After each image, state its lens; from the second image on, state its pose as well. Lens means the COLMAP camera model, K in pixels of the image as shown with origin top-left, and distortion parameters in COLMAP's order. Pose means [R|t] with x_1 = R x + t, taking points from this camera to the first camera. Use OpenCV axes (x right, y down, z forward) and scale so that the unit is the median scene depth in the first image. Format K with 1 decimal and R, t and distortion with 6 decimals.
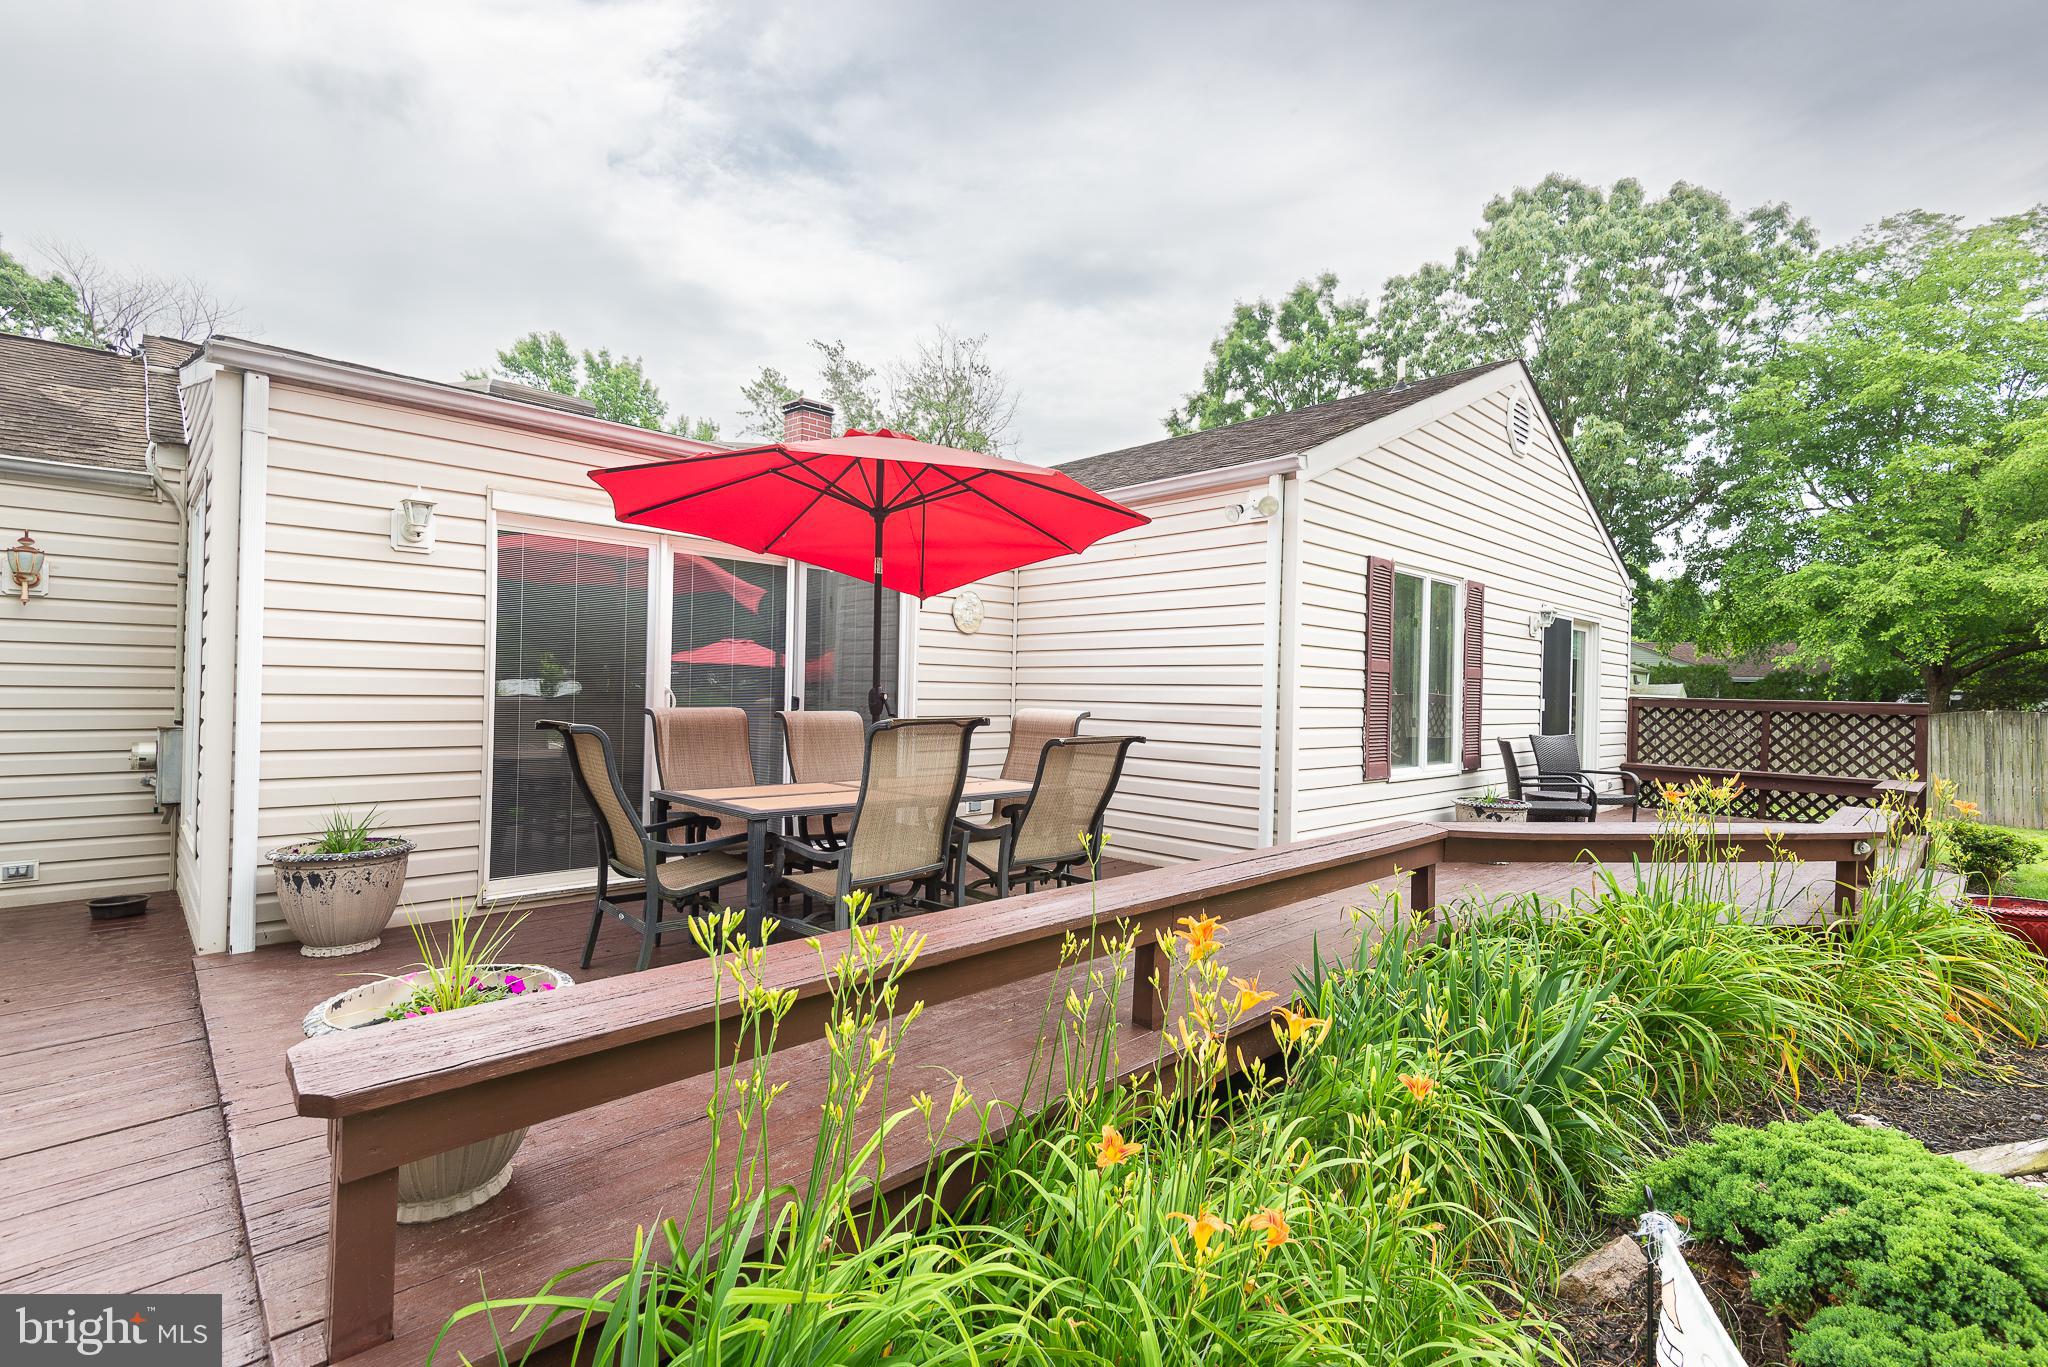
lens RADIAL K [[935.4, 0, 1021.8], [0, 935.4, 687.3], [0, 0, 1]] dist [0.020508, -0.001964]
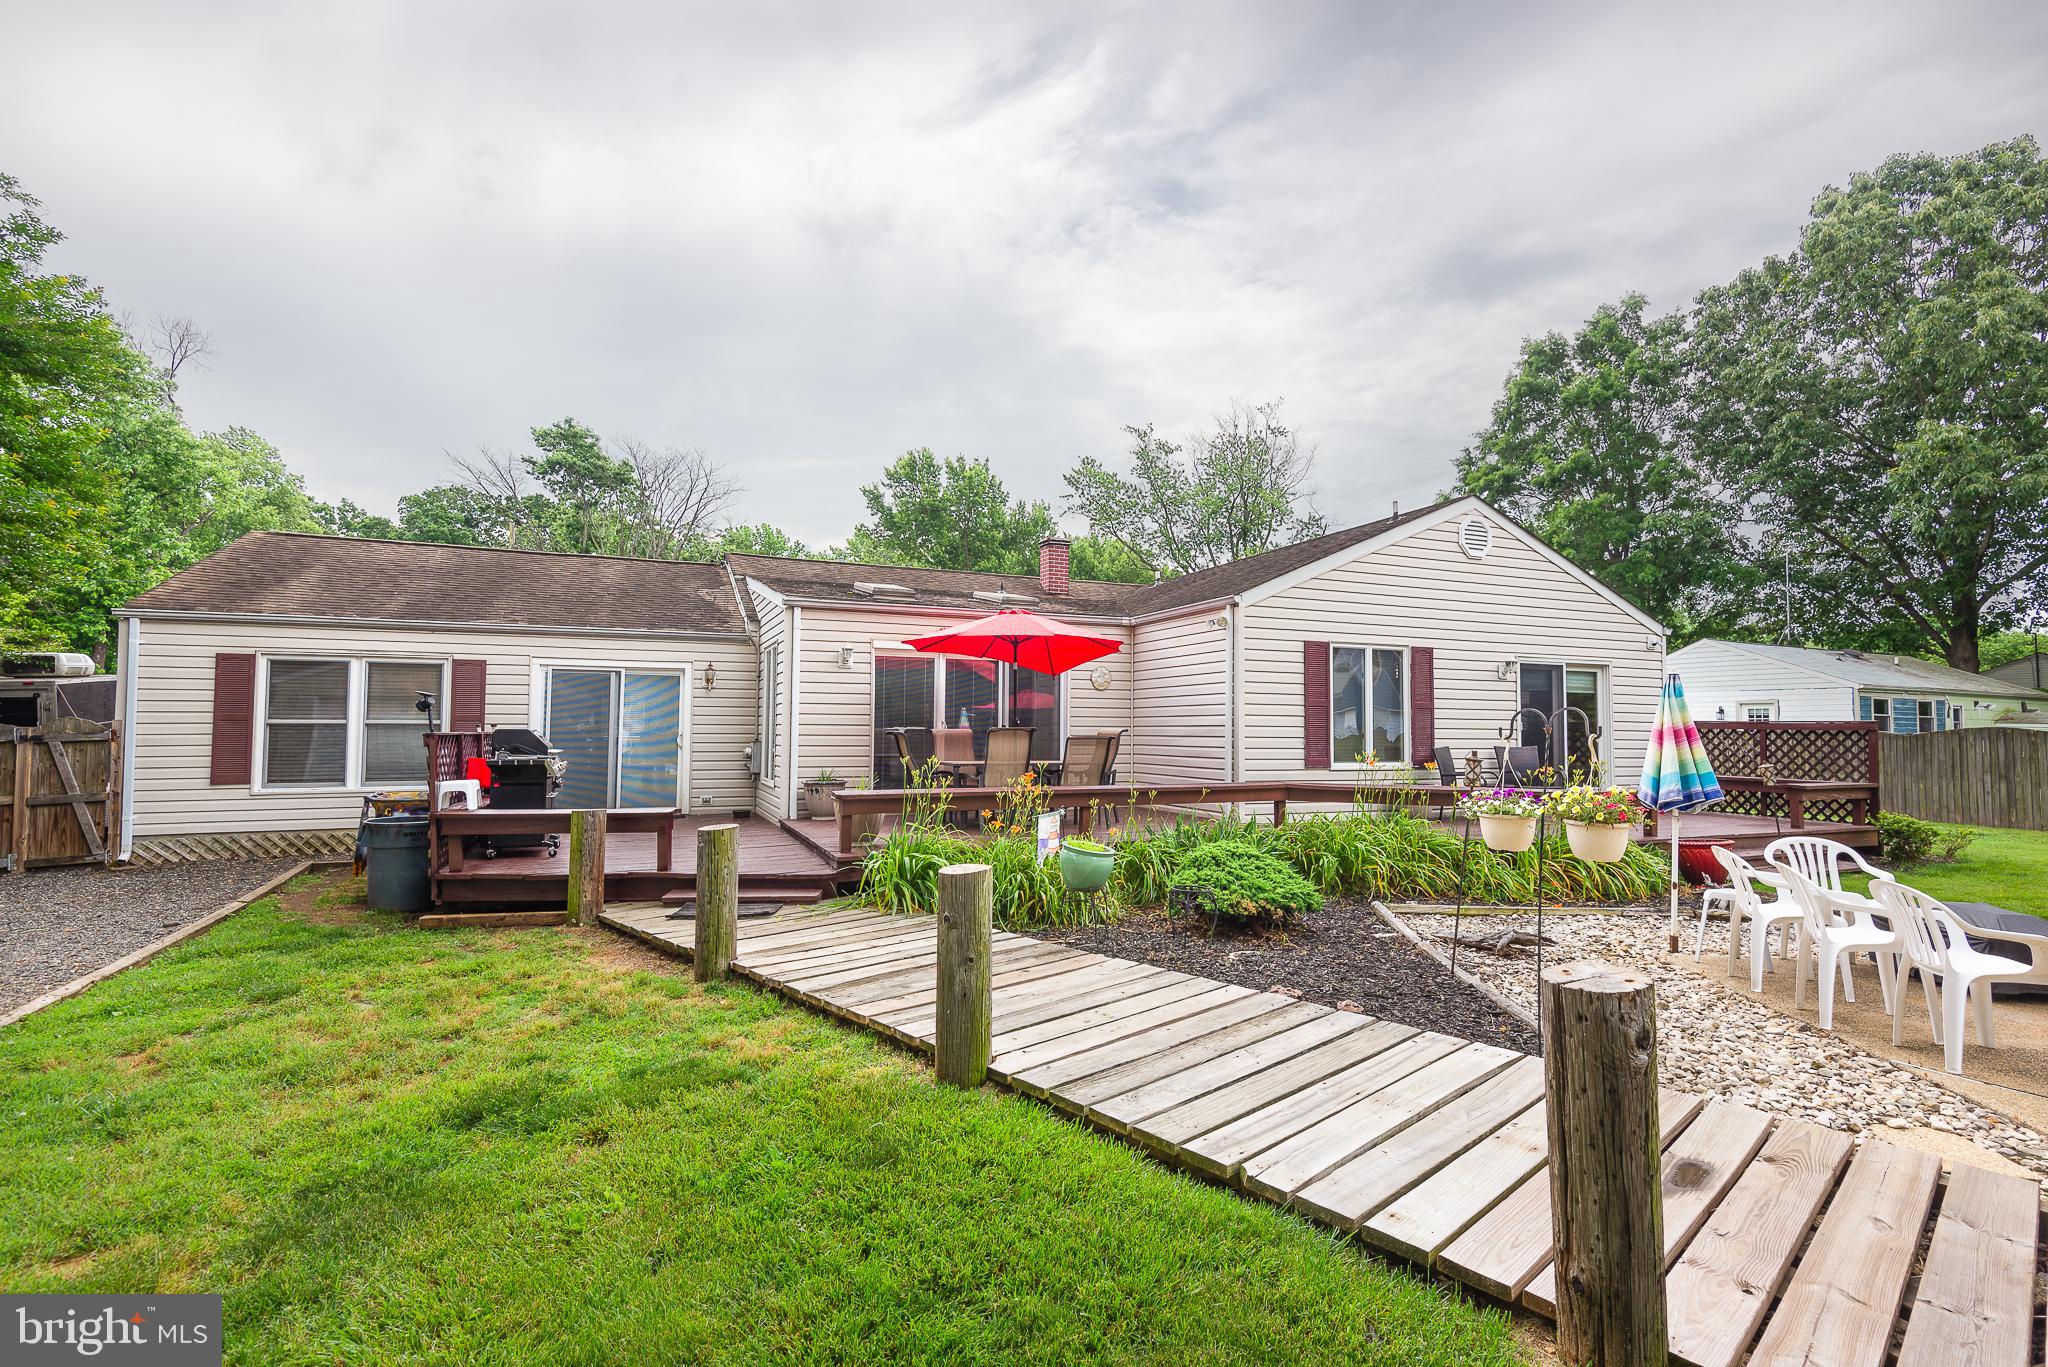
lens RADIAL K [[935.4, 0, 1020.9], [0, 935.4, 677.4], [0, 0, 1]] dist [0.020508, -0.001964]
pose [[0.933166, -0.032859, -0.357939, 0.318083], [0.013167, 0.998269, -0.057313, 0.015039], [0.359203, 0.048770, 0.931984, -0.537249]]
